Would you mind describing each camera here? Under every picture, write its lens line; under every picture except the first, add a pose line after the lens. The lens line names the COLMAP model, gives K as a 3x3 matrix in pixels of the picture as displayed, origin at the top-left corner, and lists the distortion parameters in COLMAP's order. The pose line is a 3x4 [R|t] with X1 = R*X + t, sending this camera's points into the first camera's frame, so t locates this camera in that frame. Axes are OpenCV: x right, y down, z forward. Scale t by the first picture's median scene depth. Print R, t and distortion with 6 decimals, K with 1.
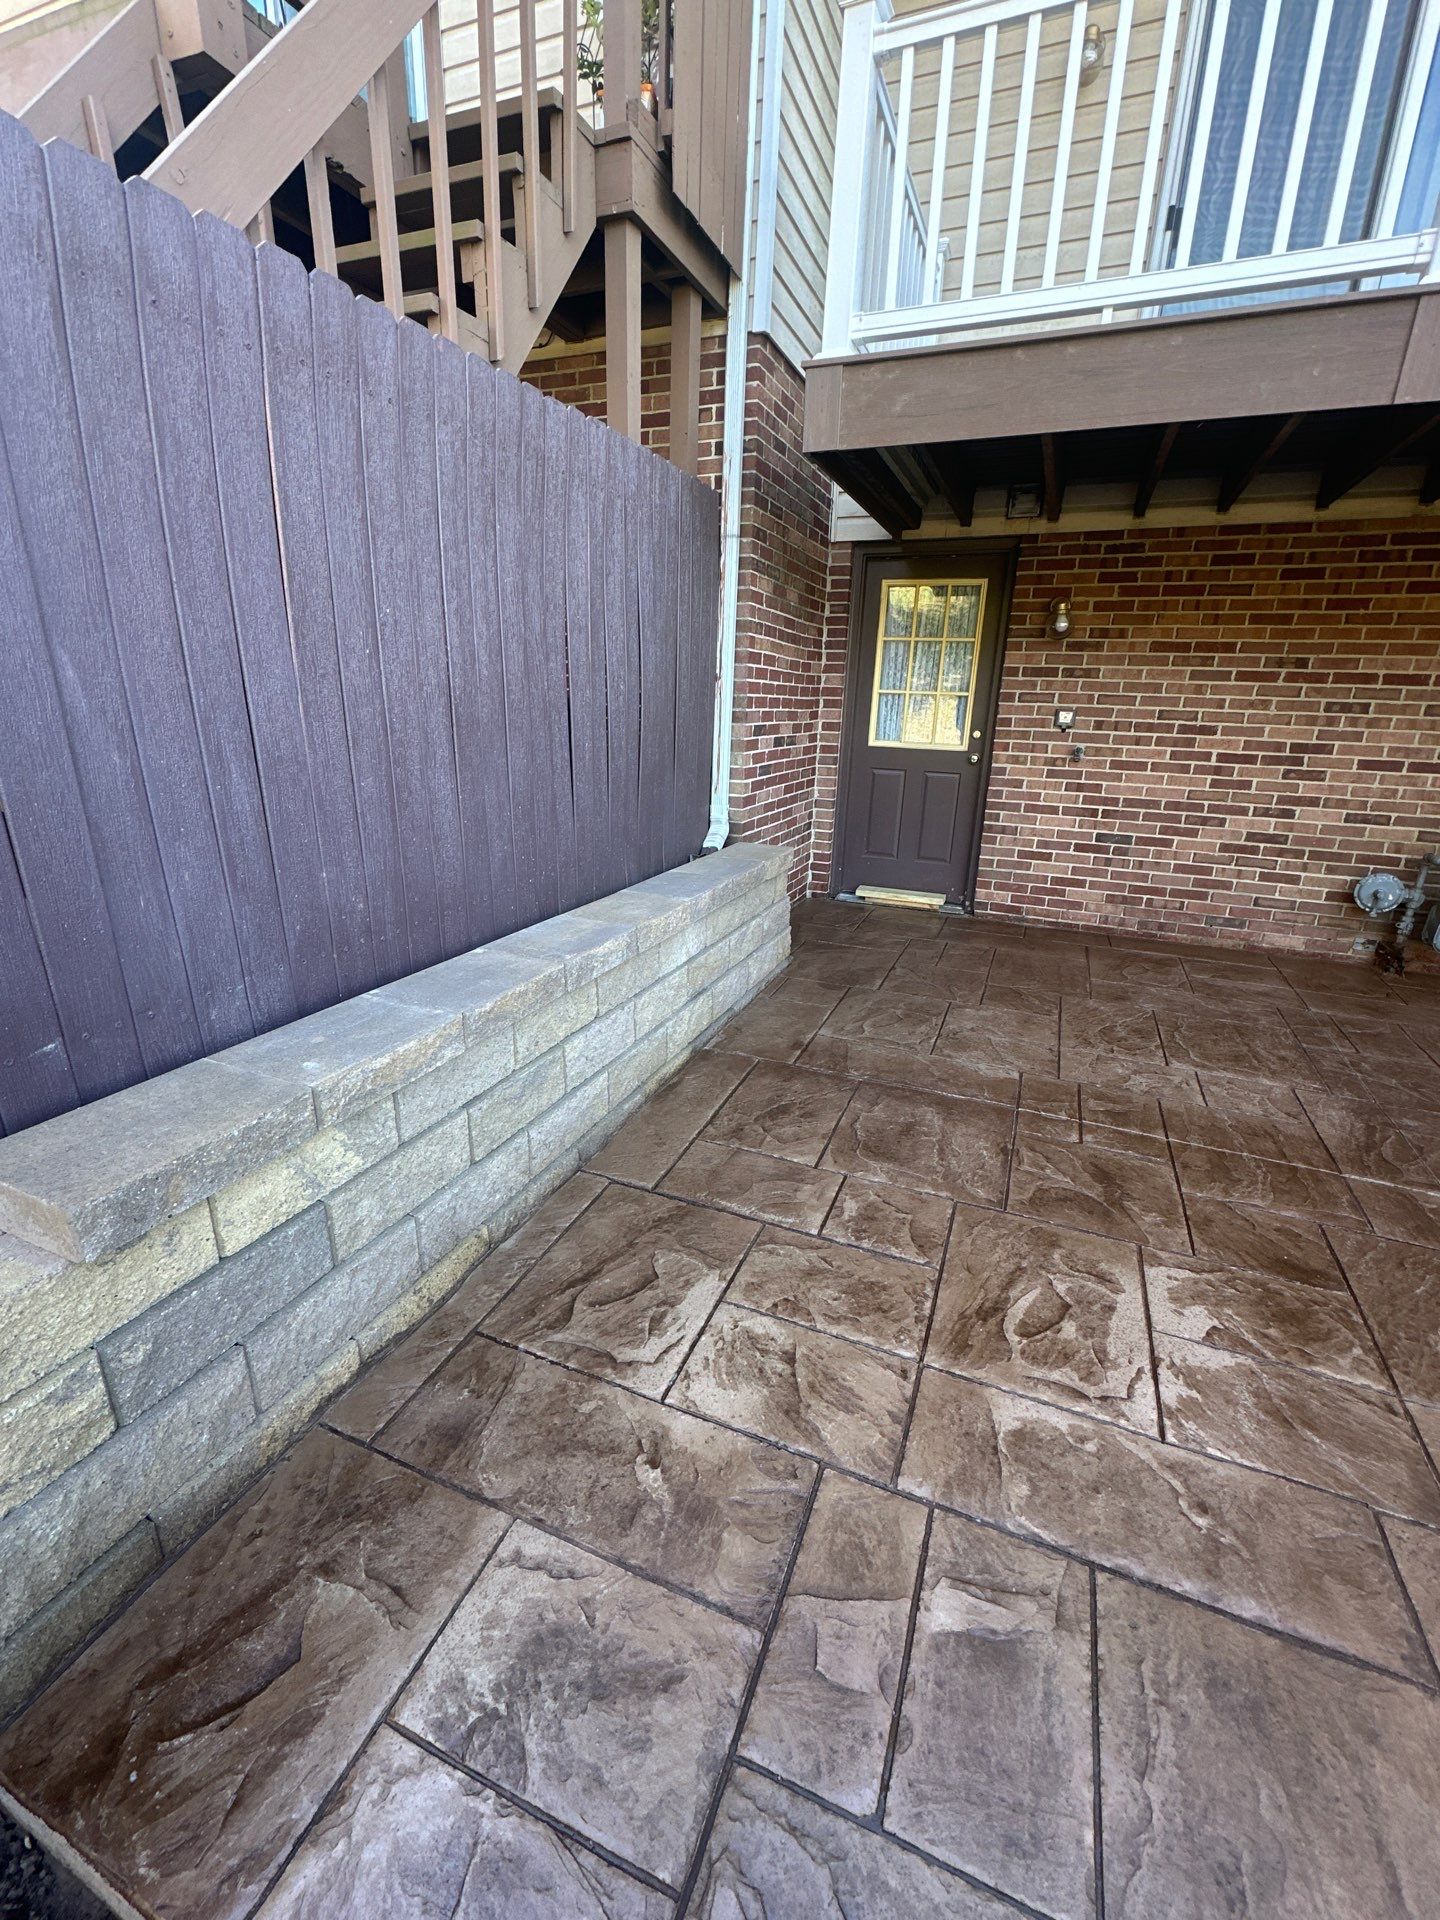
lens RADIAL K [[809.6, 0, 717.4], [0, 809.6, 958.0], [0, 0, 1]] dist [0.001573, -0.002540]
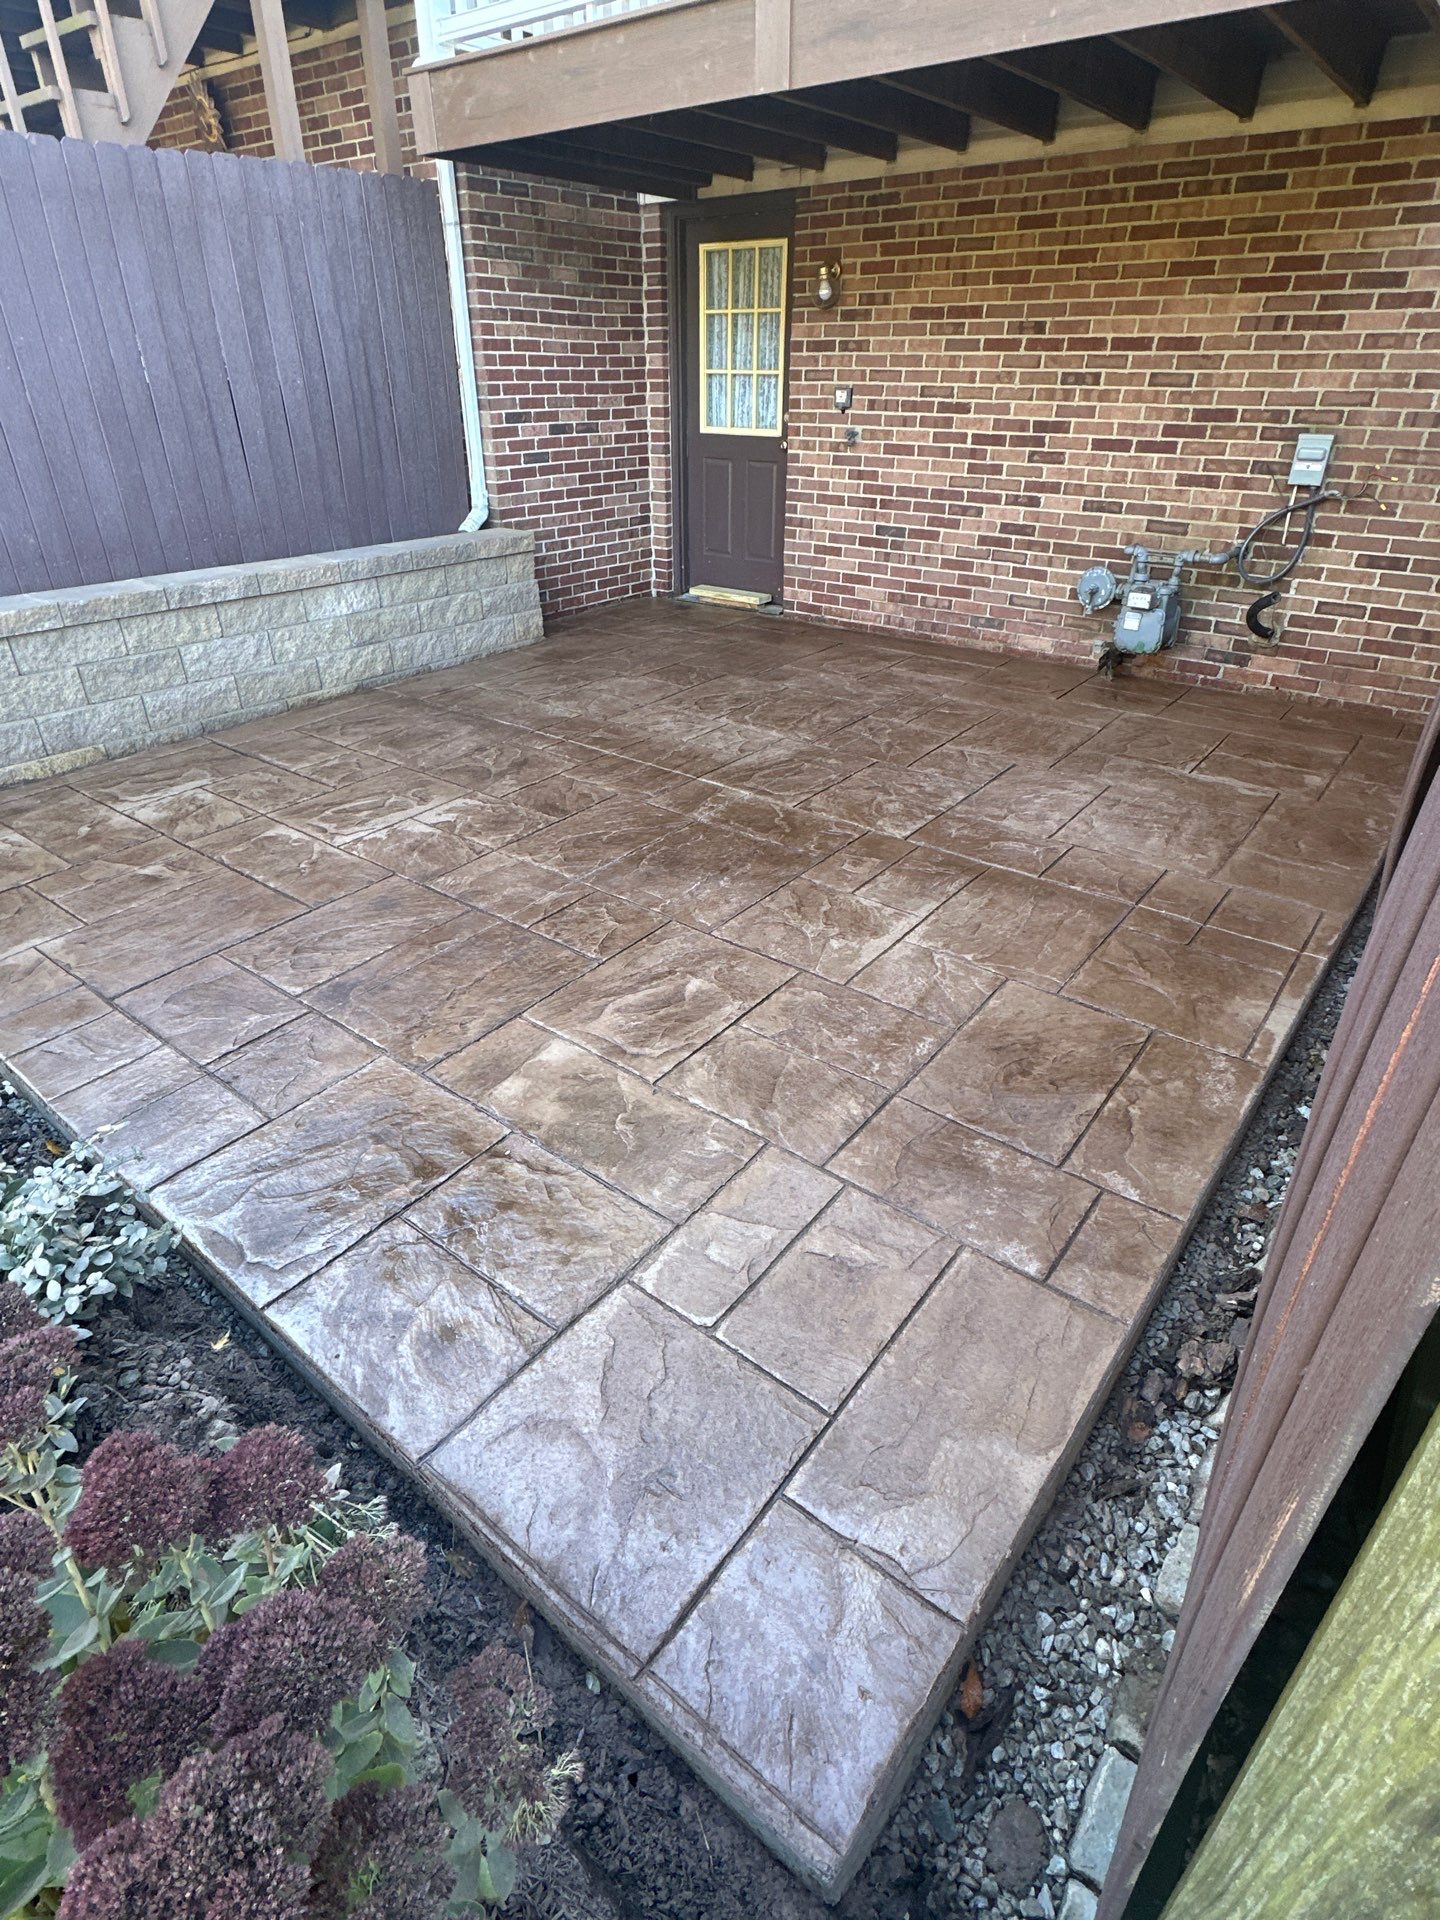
lens RADIAL K [[1013.8, 0, 716.4], [0, 1013.8, 961.8], [0, 0, 1]] dist [-0.001222, 0.000623]
pose [[0.961203, 0.114573, -0.250921, 0.768374], [-0.058737, 0.973810, 0.219647, 0.119978], [0.269515, -0.196387, 0.942759, -0.366361]]
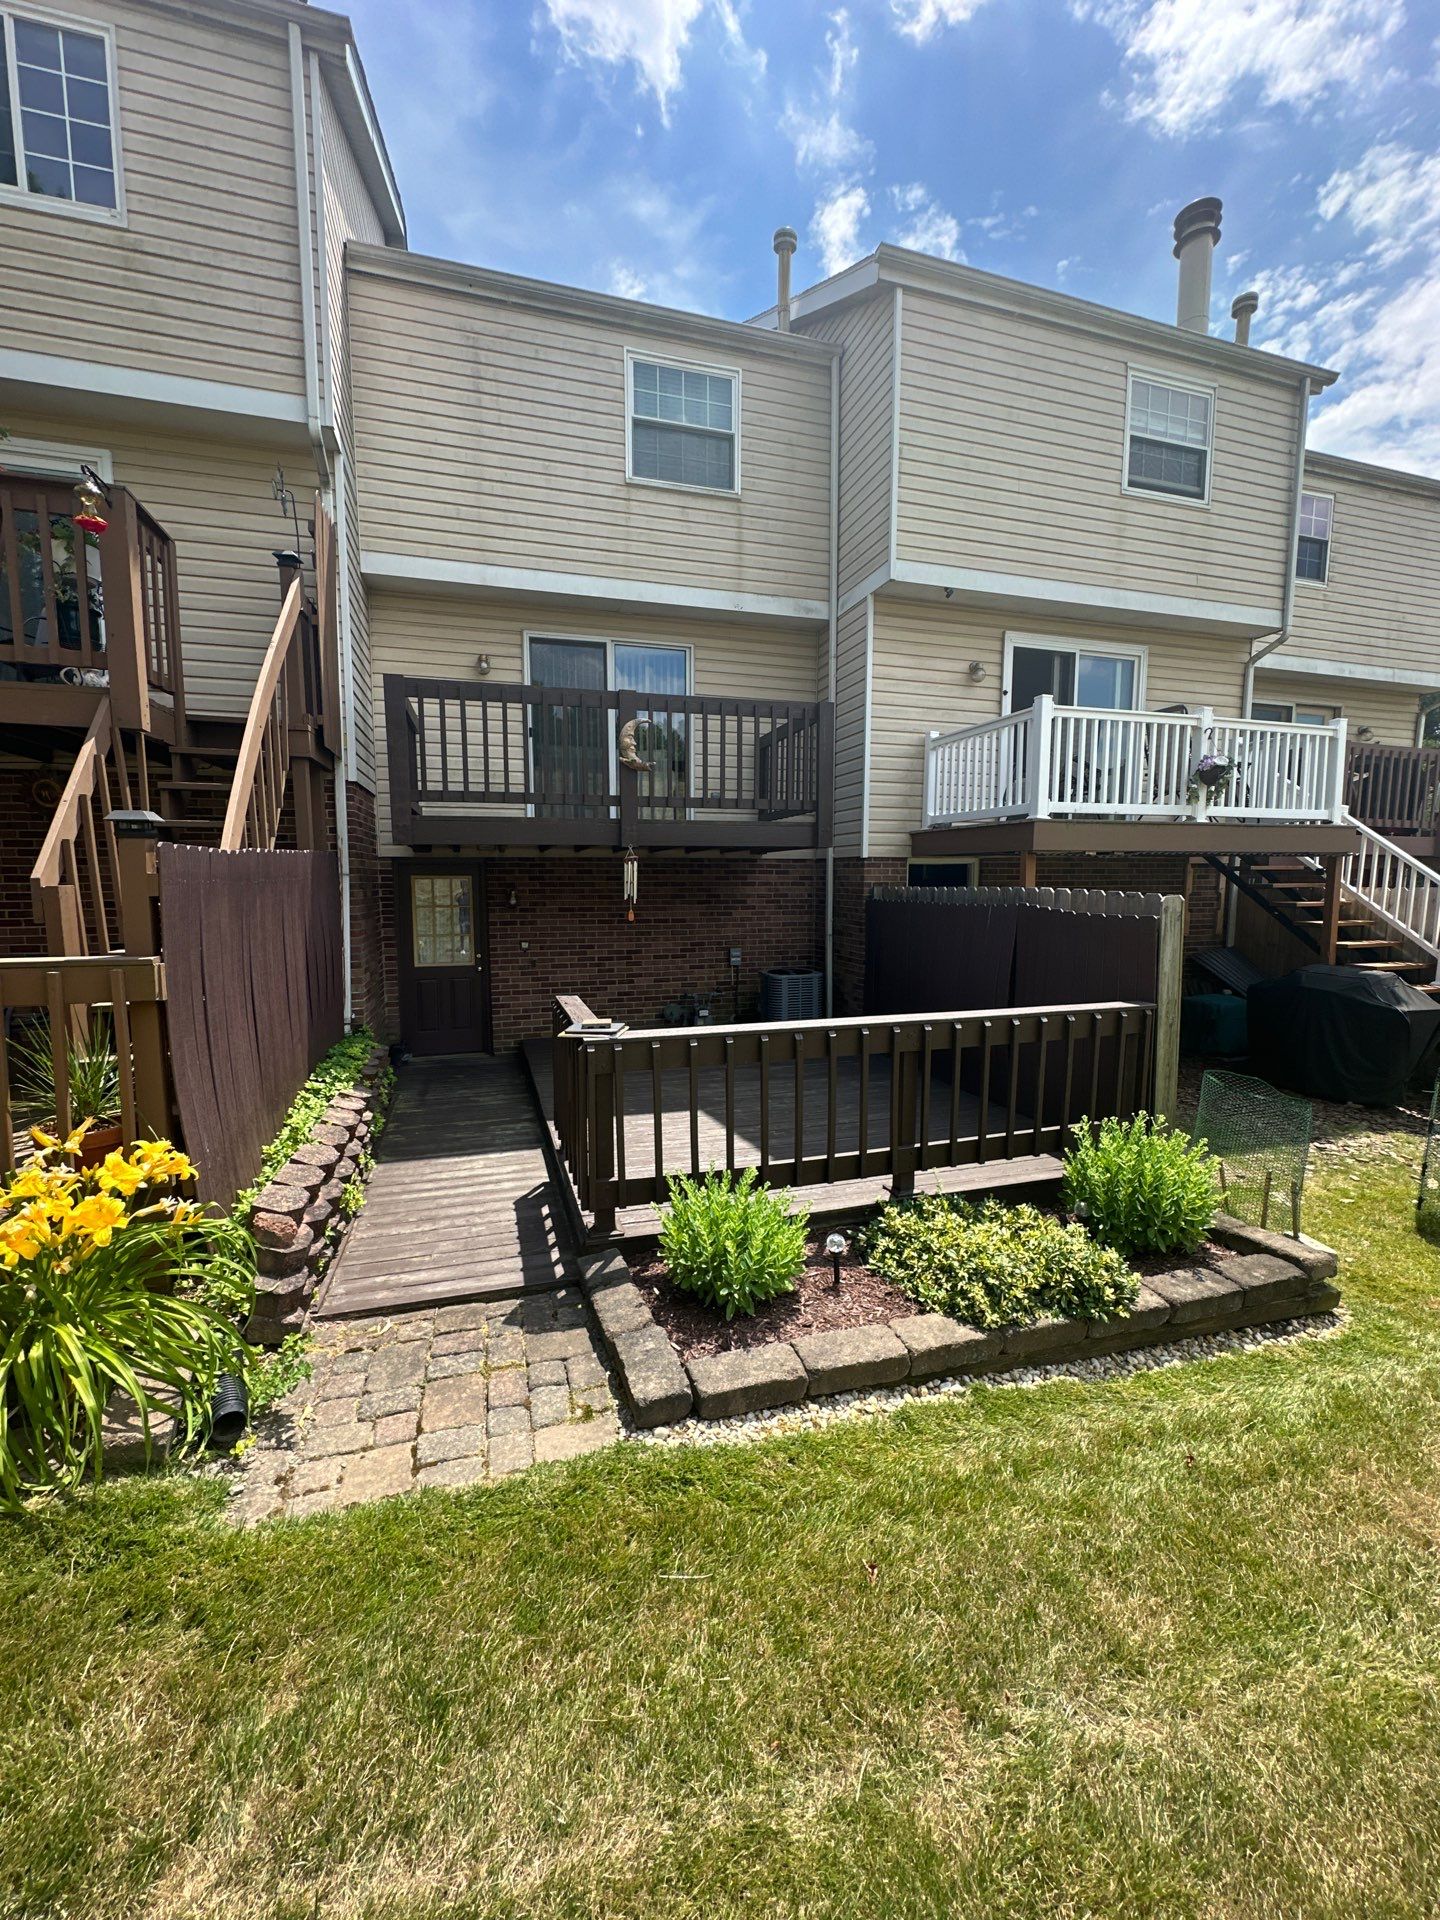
lens RADIAL K [[767.7, 0, 717.0], [0, 767.7, 958.4], [0, 0, 1]] dist [-0.001872, -0.000015]
pose [[0.777057, -0.095717, 0.622110, -0.409559], [0.218312, 0.968001, -0.123751, 0.069178], [-0.590358, 0.231976, 0.773088, -0.779598]]
